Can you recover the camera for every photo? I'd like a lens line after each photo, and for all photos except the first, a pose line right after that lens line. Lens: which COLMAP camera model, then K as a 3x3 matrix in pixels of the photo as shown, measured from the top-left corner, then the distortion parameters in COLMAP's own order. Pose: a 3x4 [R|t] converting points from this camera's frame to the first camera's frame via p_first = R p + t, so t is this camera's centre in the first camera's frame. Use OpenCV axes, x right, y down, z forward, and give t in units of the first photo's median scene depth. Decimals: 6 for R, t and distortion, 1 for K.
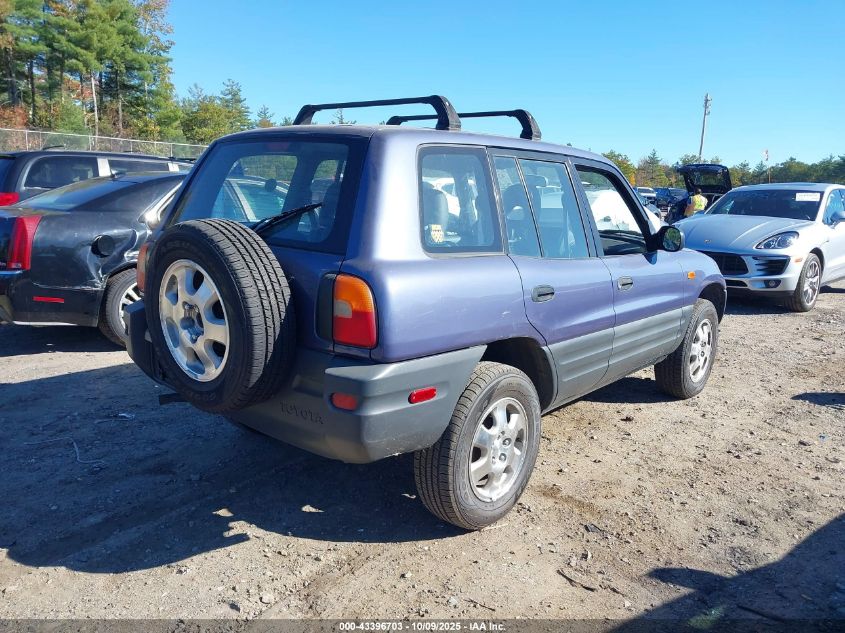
lens RADIAL K [[676.9, 0, 421.7], [0, 676.9, 316.1], [0, 0, 1]] dist [0.018530, -0.012094]
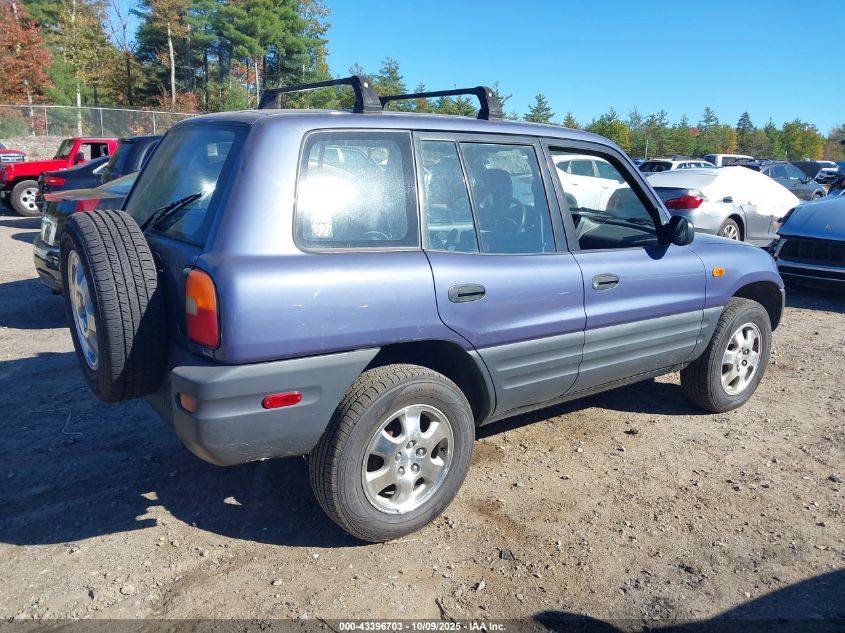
lens RADIAL K [[676.9, 0, 421.4], [0, 676.9, 320.3], [0, 0, 1]] dist [0.018530, -0.012094]
pose [[0.973445, 0.044210, -0.224613, 0.319631], [-0.035246, 0.998420, 0.043767, -0.033726], [0.226193, -0.034688, 0.973465, 0.102461]]
